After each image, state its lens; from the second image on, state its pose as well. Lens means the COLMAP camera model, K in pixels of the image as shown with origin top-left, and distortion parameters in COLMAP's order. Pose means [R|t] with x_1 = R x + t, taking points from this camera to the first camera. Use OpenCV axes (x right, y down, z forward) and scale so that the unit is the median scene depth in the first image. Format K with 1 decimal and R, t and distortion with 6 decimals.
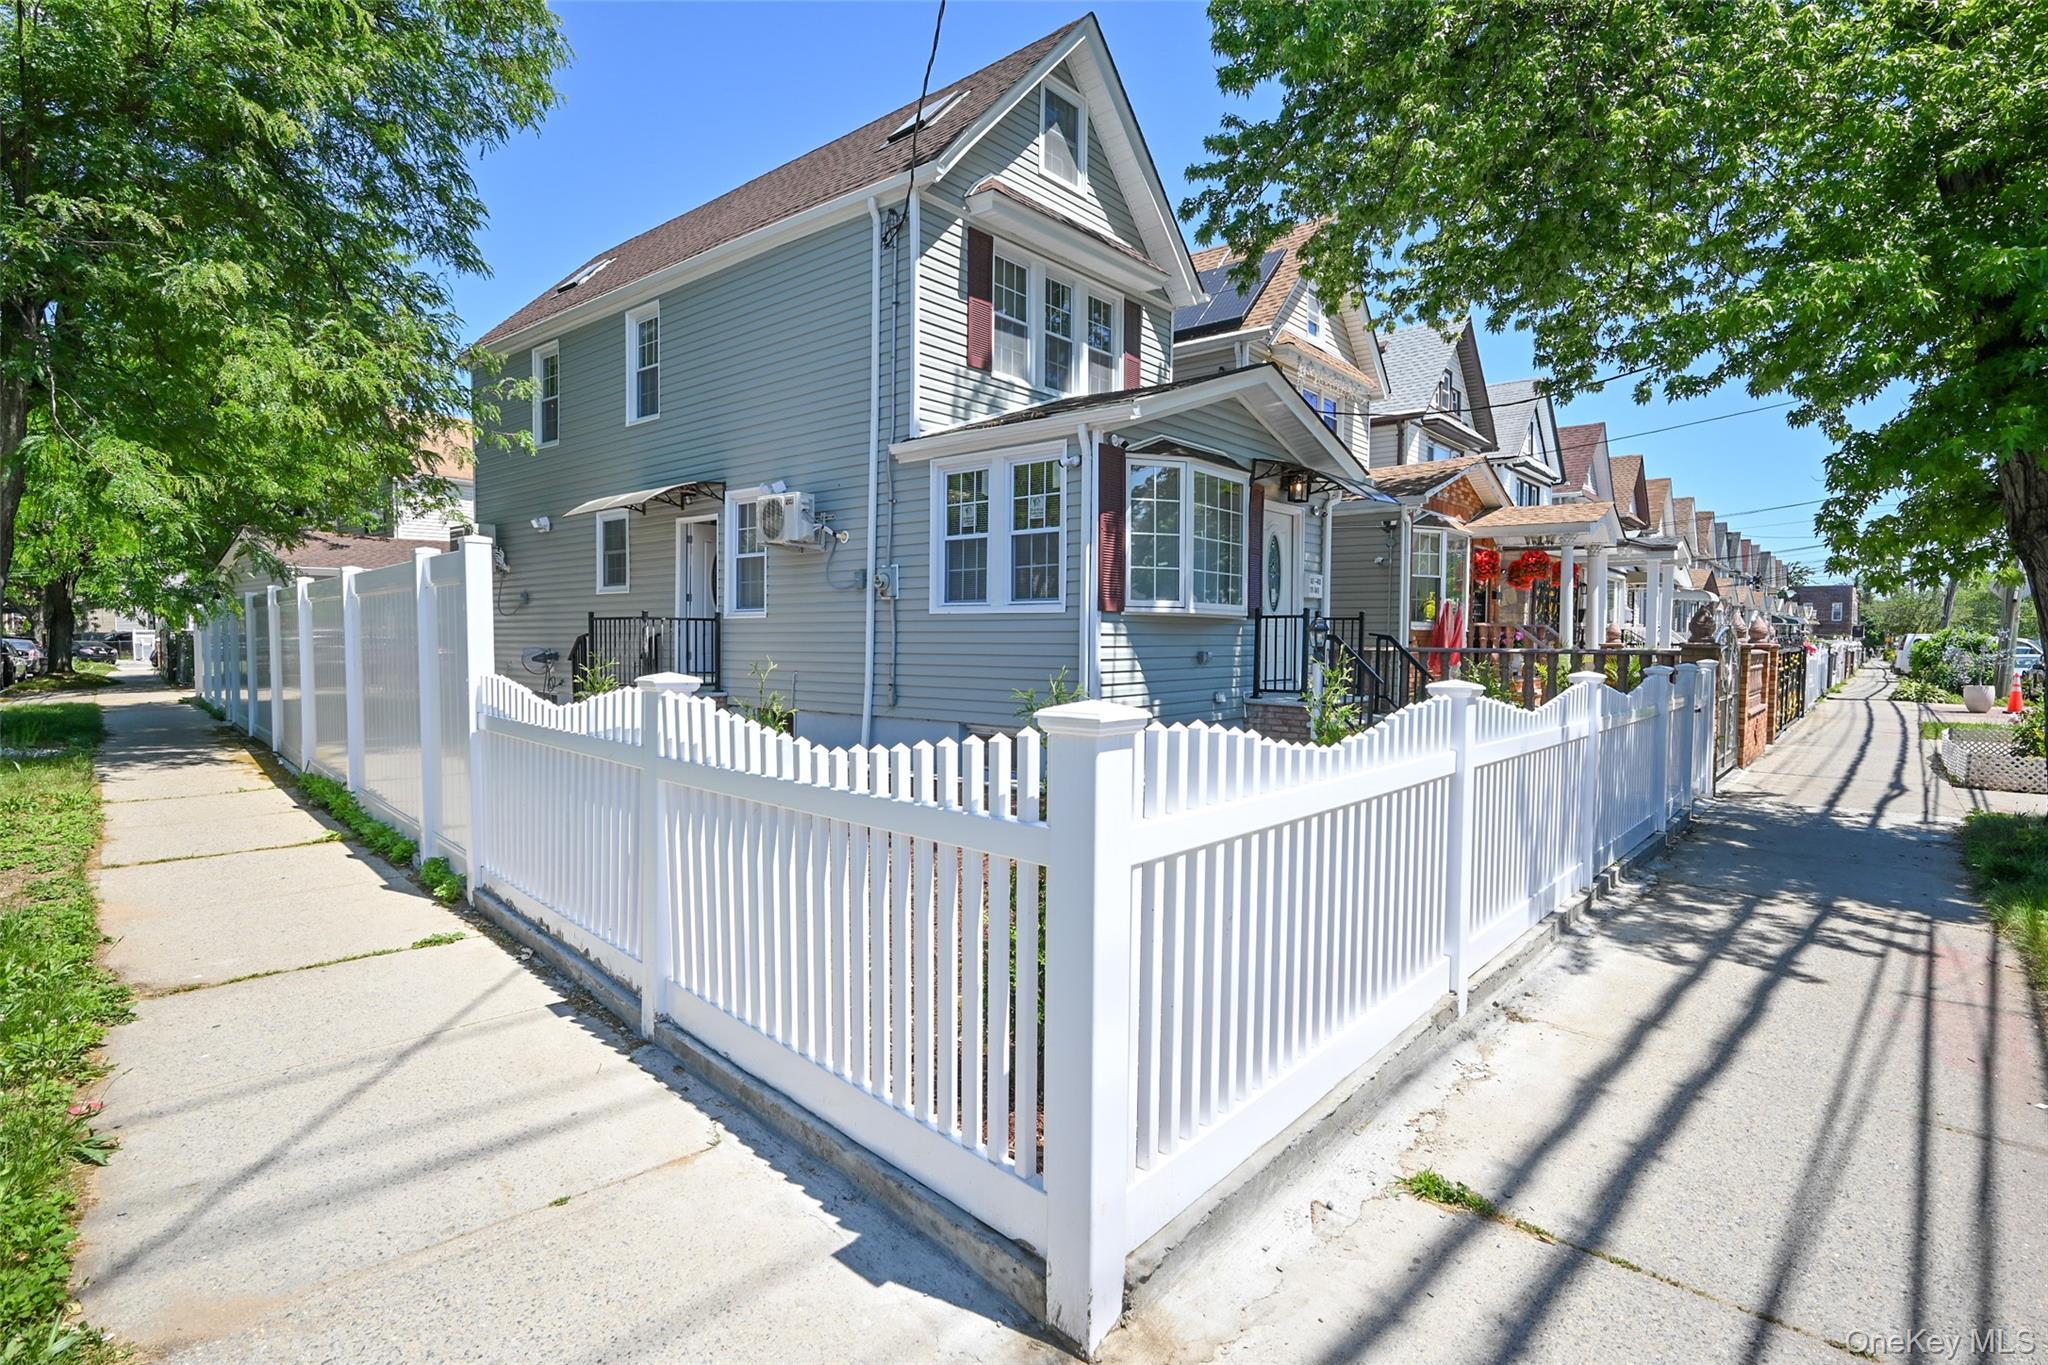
lens RADIAL K [[1018.0, 0, 1026.2], [0, 1018.0, 684.1], [0, 0, 1]] dist [0.004698, 0.000522]
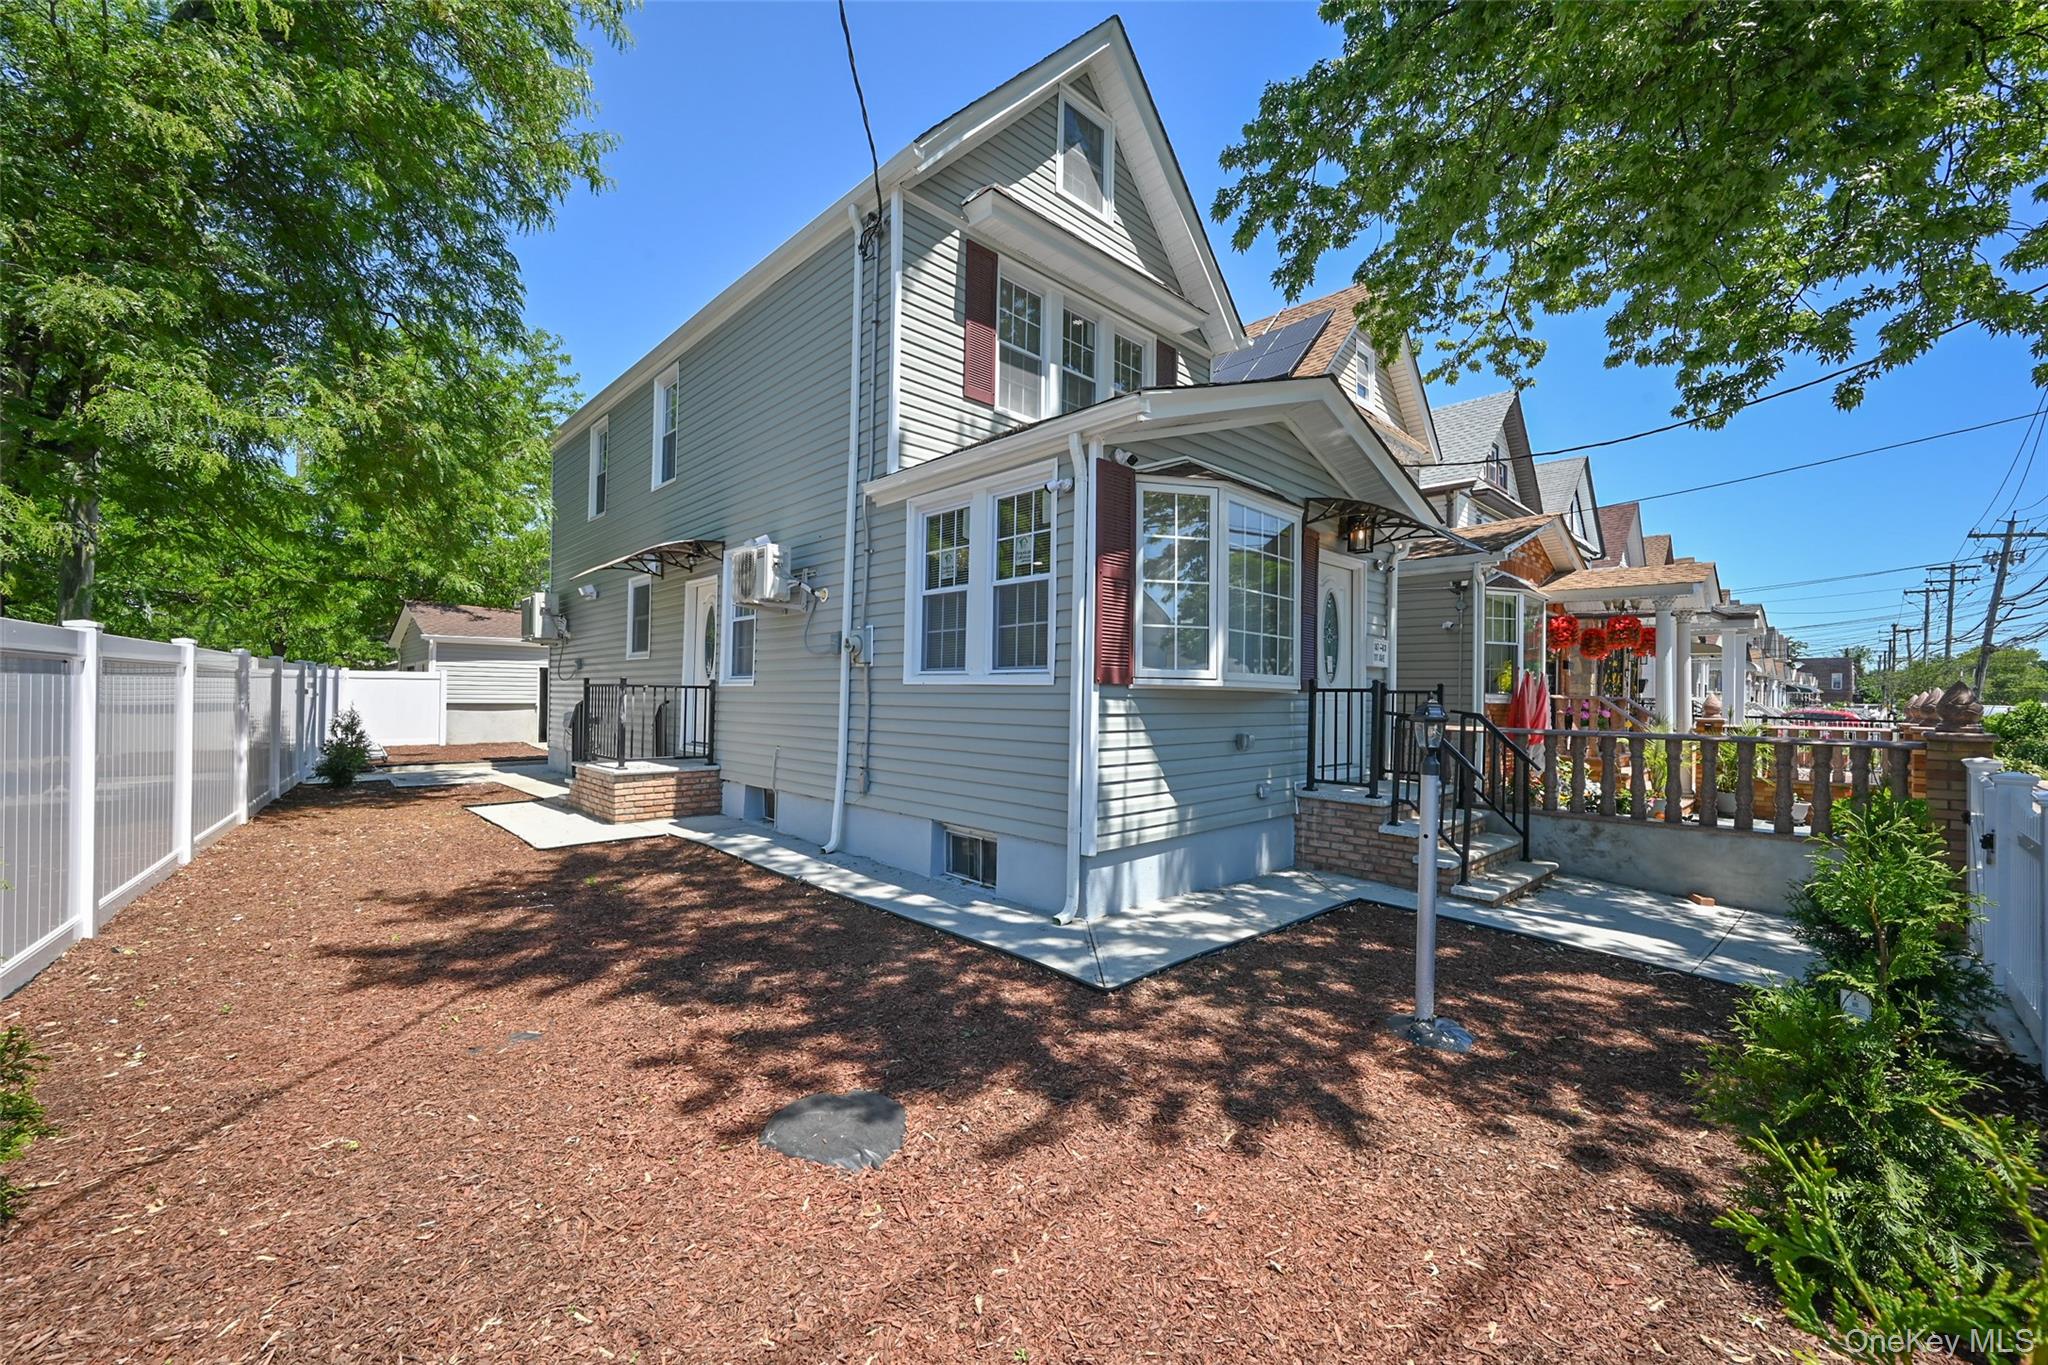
lens RADIAL K [[811.0, 0, 1022.8], [0, 811.0, 691.6], [0, 0, 1]] dist [0.000880, 0.000253]
pose [[0.994636, 0.007493, -0.103167, 0.063021], [-0.012858, 0.998594, -0.051436, -0.027998], [0.102636, 0.052487, 0.993333, 0.327298]]
